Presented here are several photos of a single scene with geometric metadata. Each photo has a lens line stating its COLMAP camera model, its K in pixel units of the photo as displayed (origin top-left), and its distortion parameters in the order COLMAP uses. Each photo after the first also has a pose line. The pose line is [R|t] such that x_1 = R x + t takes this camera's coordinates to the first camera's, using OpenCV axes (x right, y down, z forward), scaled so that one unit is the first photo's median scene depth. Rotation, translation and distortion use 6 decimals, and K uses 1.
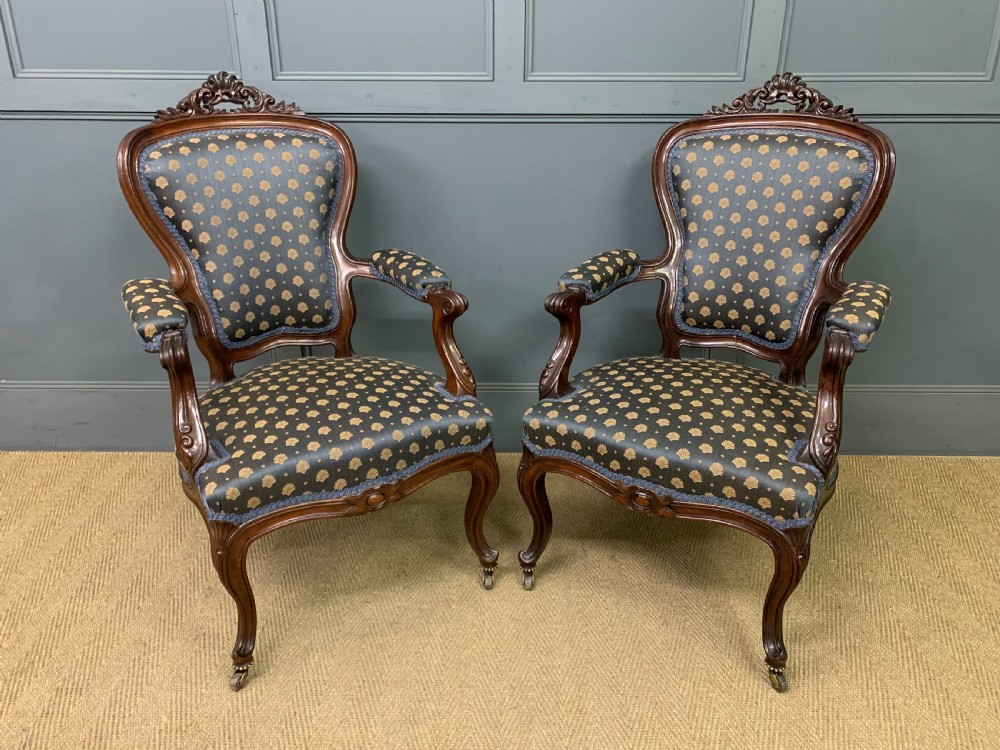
lens RADIAL K [[774.9, 0, 471.7], [0, 774.9, 363.3], [0, 0, 1]] dist [0.035371, -0.032083]
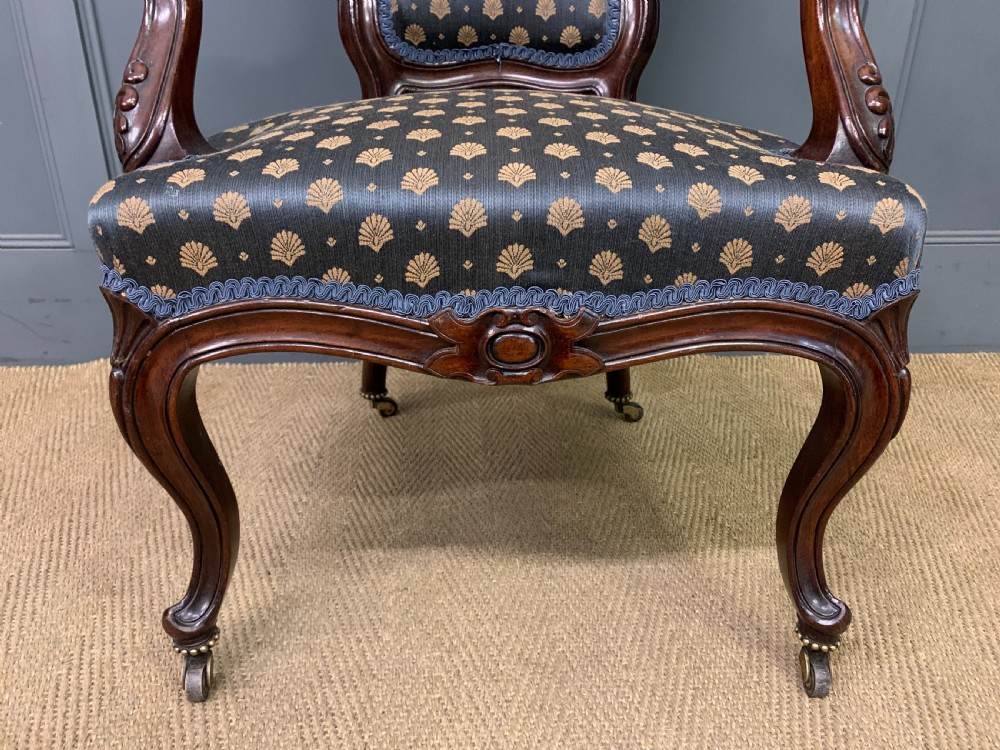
lens RADIAL K [[774.9, 0, 495.7], [0, 774.9, 375.5], [0, 0, 1]] dist [0.035371, -0.032083]
pose [[0.817838, -0.212809, 0.534653, 0.016078], [0.202984, 0.976070, 0.078010, 0.137044], [-0.538460, 0.044727, 0.841463, 0.606800]]
